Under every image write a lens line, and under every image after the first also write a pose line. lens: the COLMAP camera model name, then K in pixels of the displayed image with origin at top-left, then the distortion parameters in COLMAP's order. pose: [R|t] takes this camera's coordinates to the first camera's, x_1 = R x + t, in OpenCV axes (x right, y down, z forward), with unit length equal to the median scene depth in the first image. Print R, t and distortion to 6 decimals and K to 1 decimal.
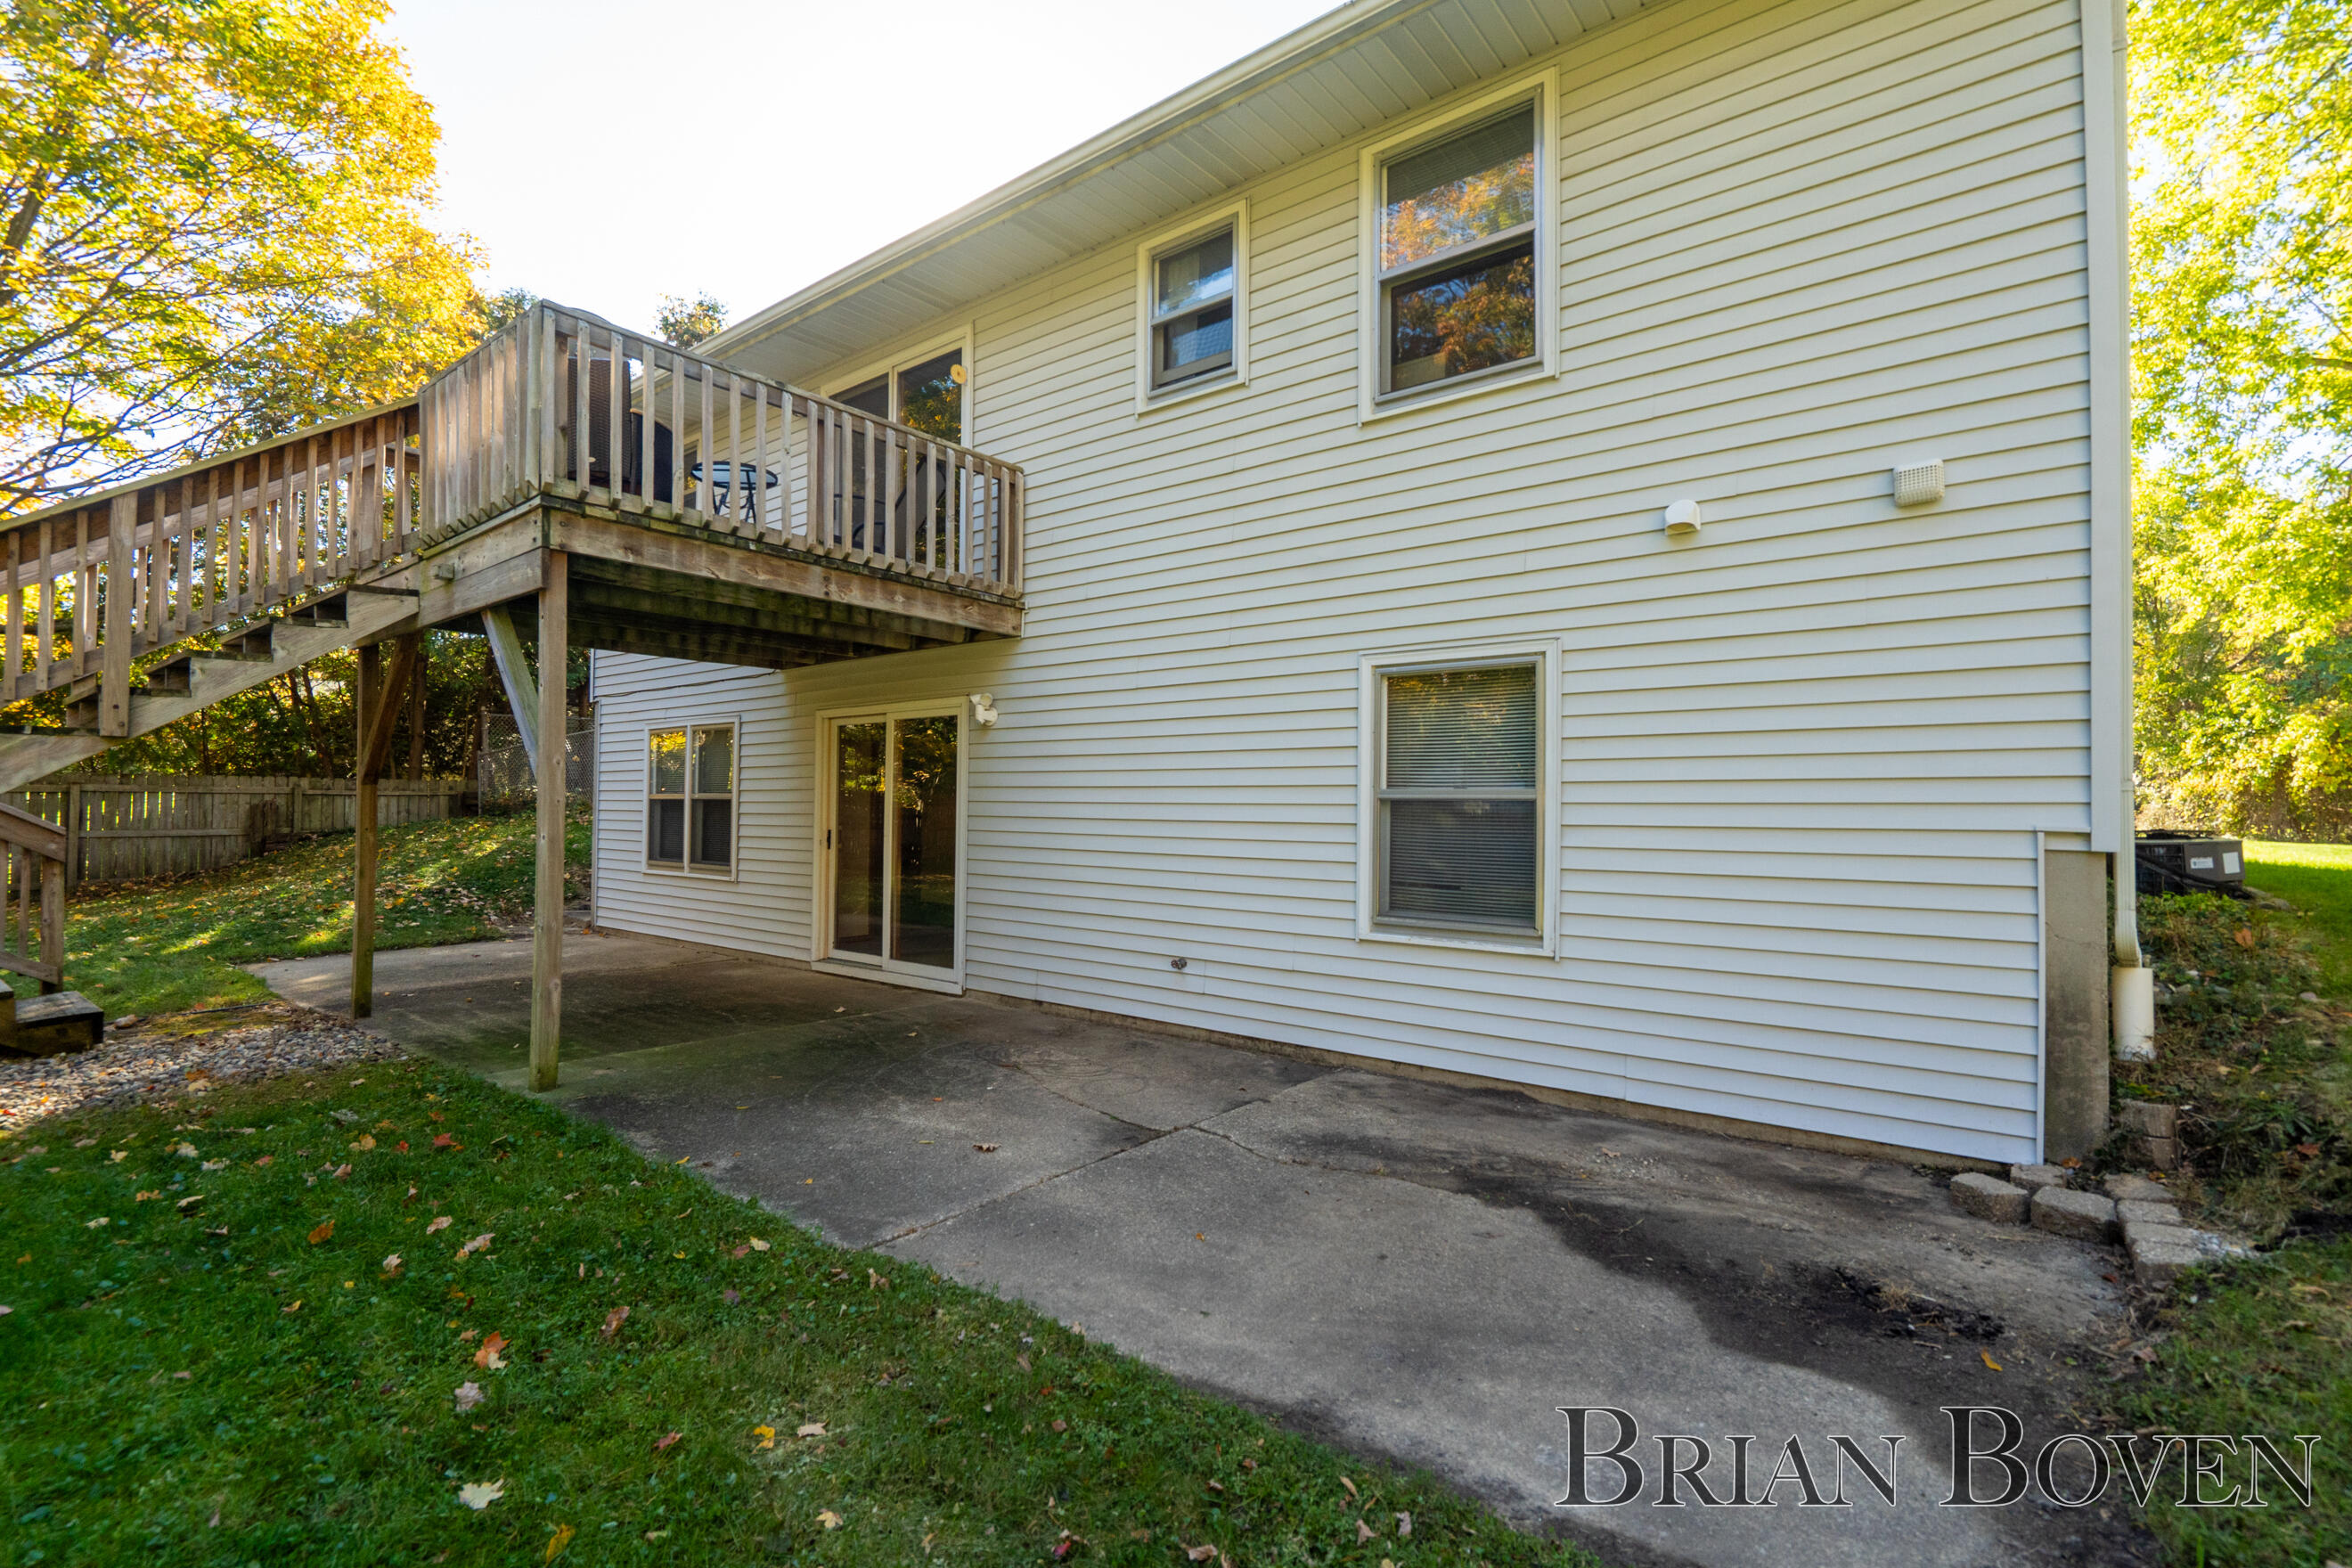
lens RADIAL K [[1058.5, 0, 1176.0], [0, 1058.5, 784.0], [0, 0, 1]] dist [-0.001278, -0.000034]
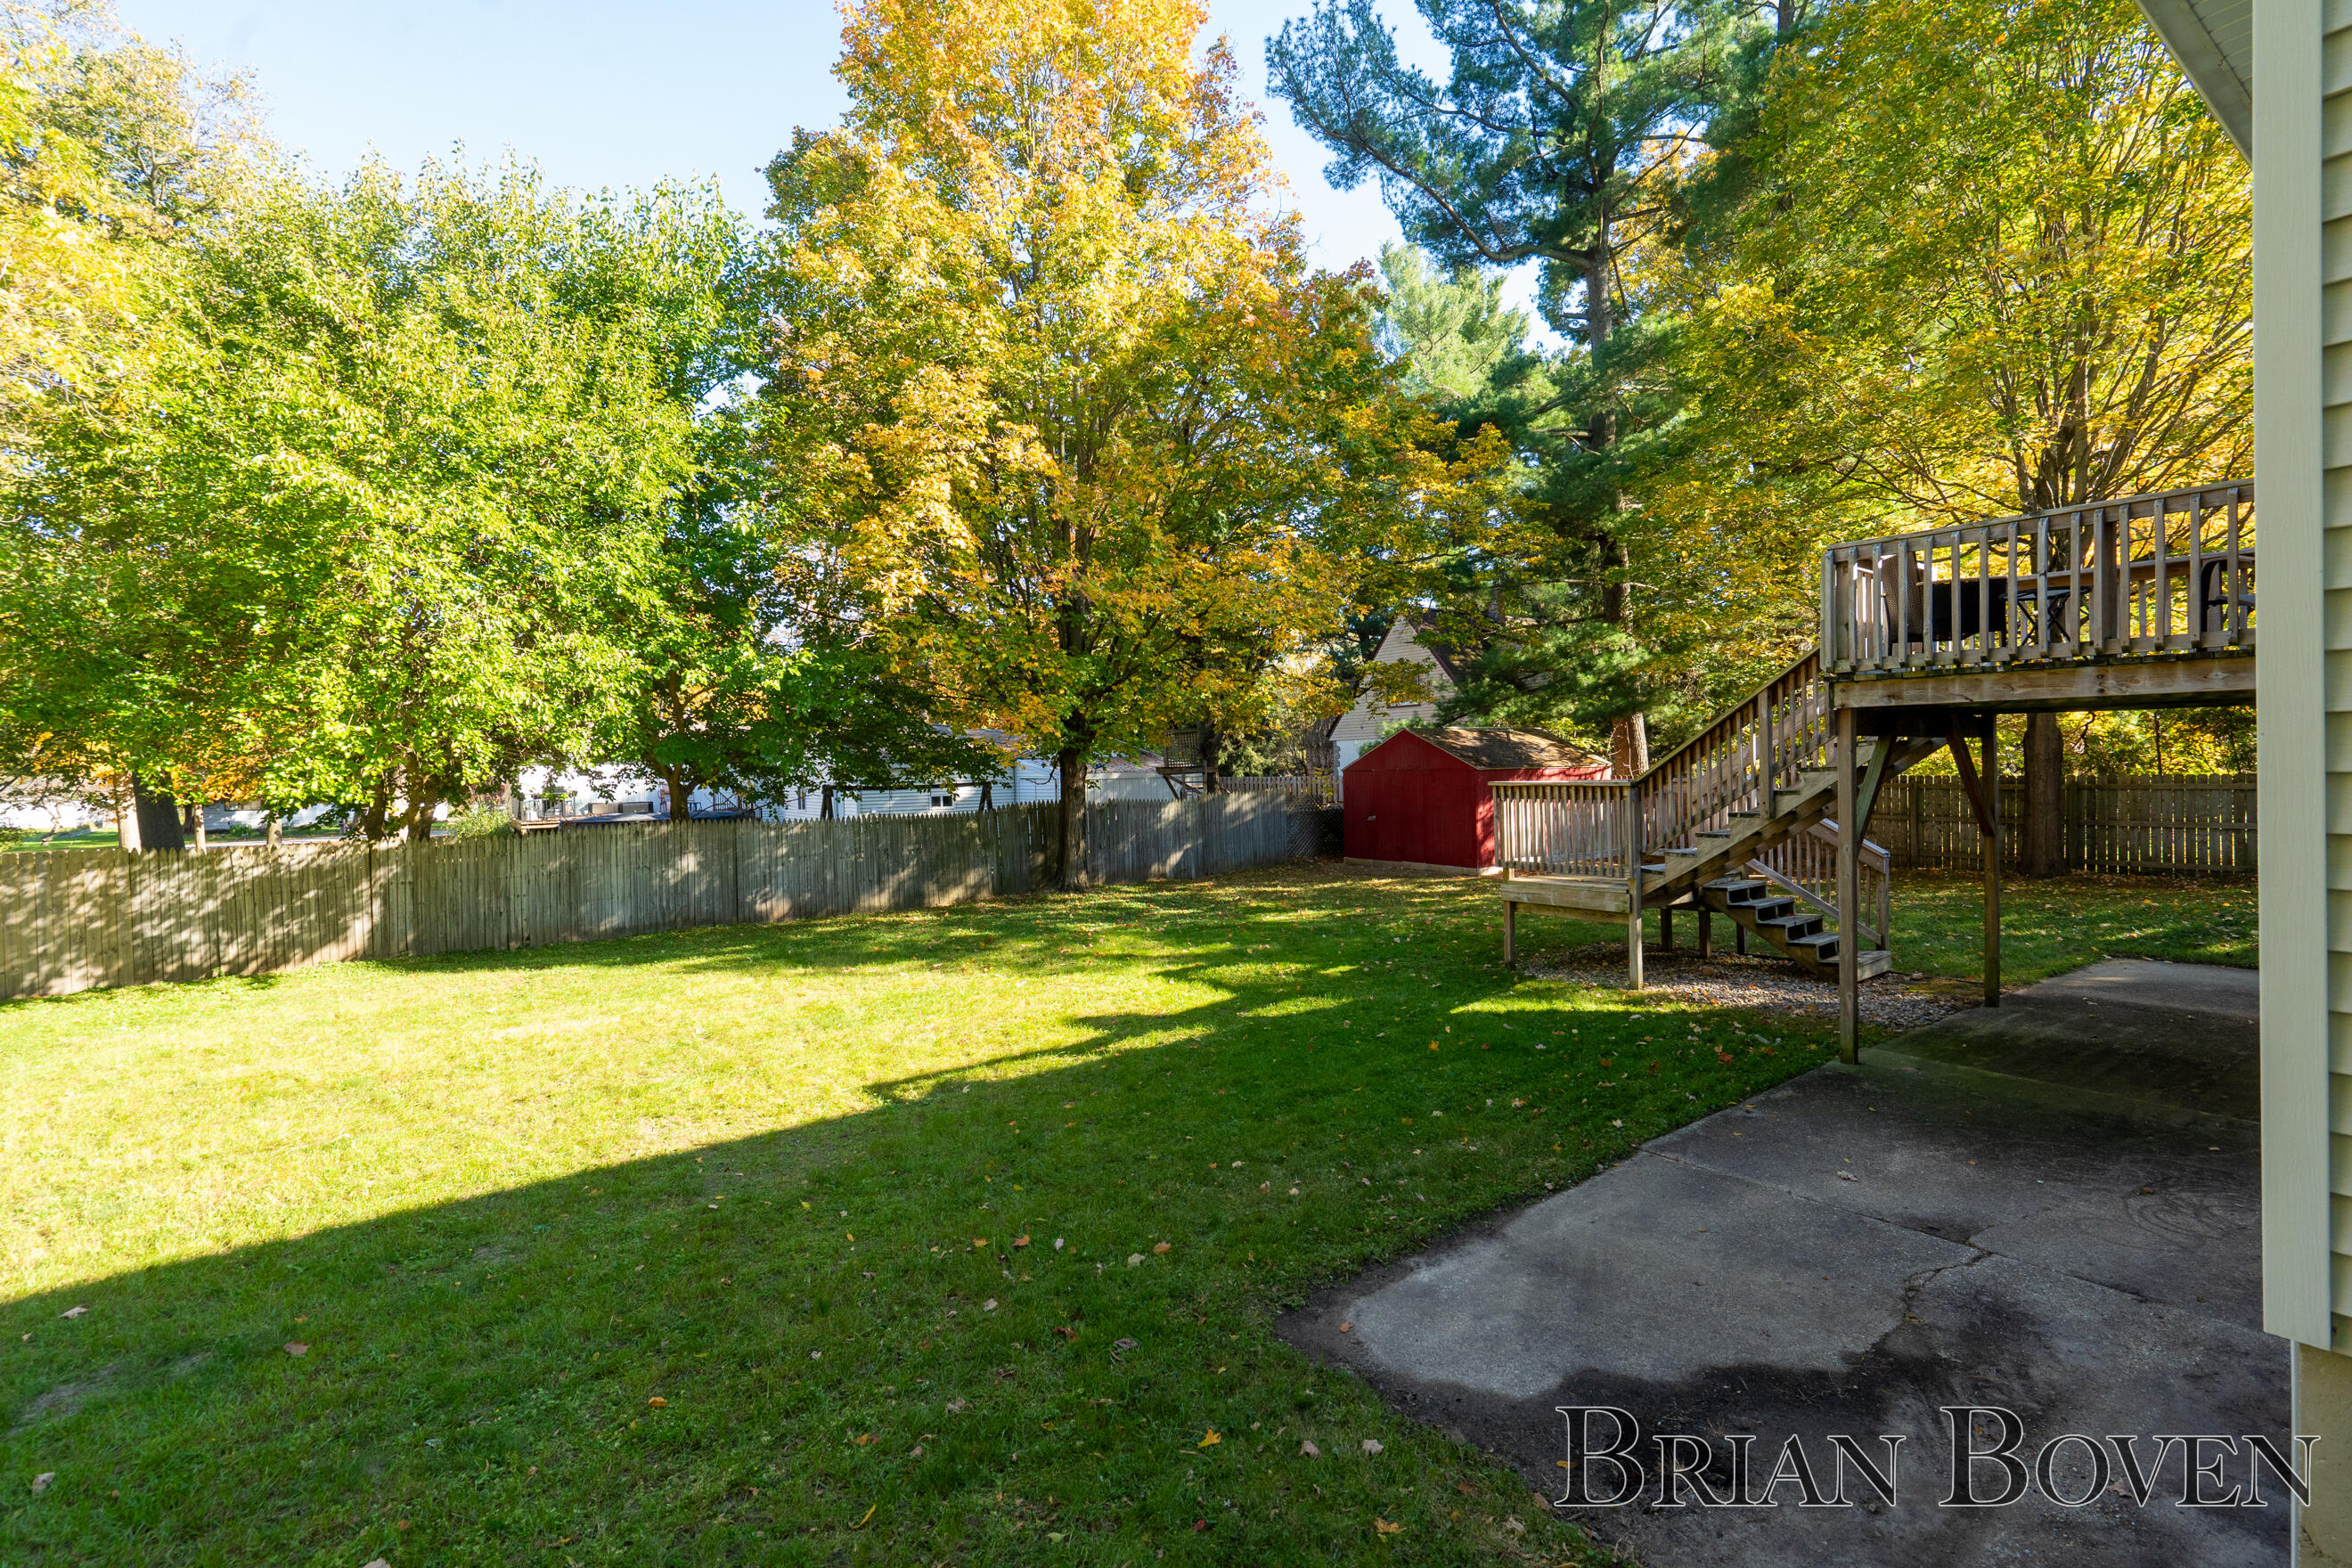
lens RADIAL K [[1058.5, 0, 1176.0], [0, 1058.5, 784.0], [0, 0, 1]] dist [-0.001278, -0.000034]
pose [[-0.265786, 0.017129, -0.963880, 1.417091], [0.042598, 0.999074, 0.006008, -0.205896], [0.963090, -0.039463, -0.266270, 0.610121]]
